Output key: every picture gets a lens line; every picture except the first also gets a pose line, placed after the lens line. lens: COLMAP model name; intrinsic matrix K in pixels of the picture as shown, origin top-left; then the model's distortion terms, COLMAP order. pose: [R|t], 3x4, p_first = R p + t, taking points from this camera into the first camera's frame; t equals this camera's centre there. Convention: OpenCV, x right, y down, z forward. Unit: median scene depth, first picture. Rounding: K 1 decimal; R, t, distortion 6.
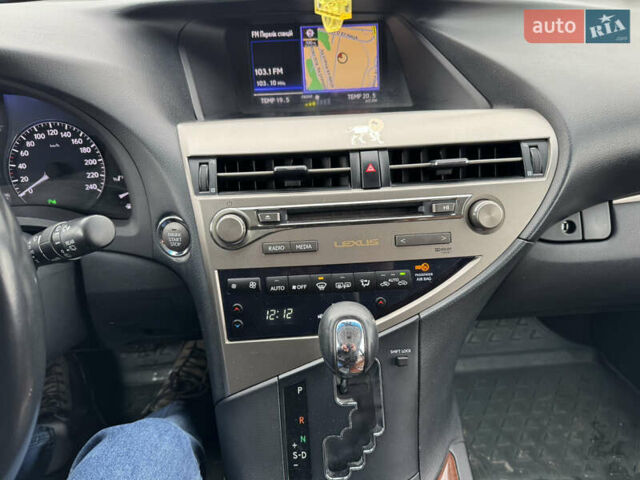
lens RADIAL K [[459.5, 0, 320.0], [0, 459.5, 240.0], [0, 0, 1]] dist [0.068573, -0.122164]
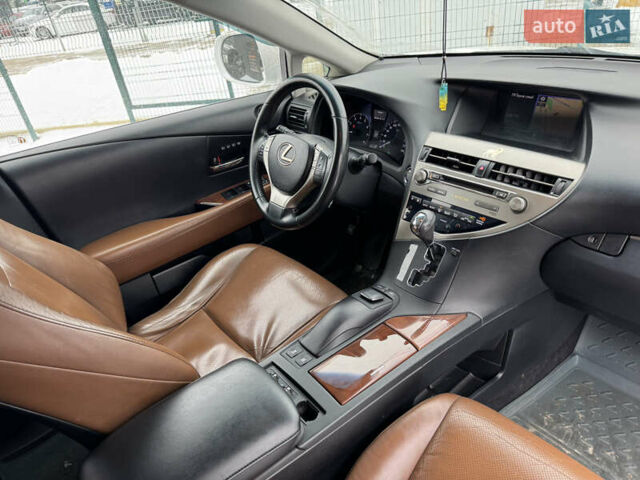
lens RADIAL K [[459.5, 0, 320.0], [0, 459.5, 240.0], [0, 0, 1]] dist [0.068573, -0.122164]
pose [[0.587944, 0.375608, -0.716408, 1.324163], [-0.380375, 0.910005, 0.164943, 0.080496], [0.713889, 0.175527, 0.677904, -0.940717]]
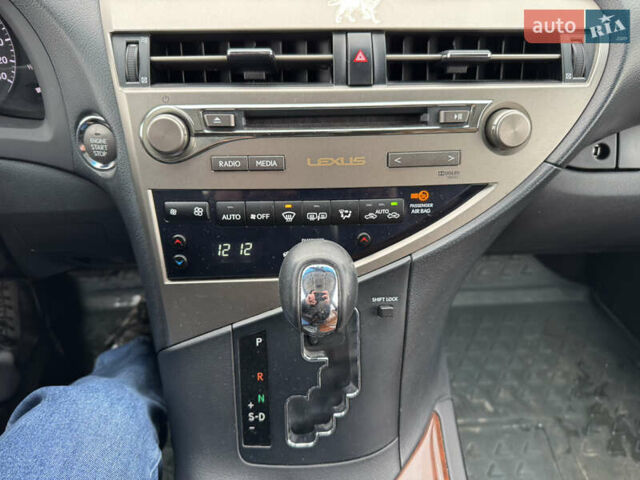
lens RADIAL K [[459.5, 0, 320.0], [0, 459.5, 240.0], [0, 0, 1]] dist [0.068573, -0.122164]
pose [[0.998946, 0.032487, 0.032417, 0.031300], [-0.037420, 0.985503, 0.165483, 0.010114], [-0.026571, -0.166521, 0.985680, 0.226254]]
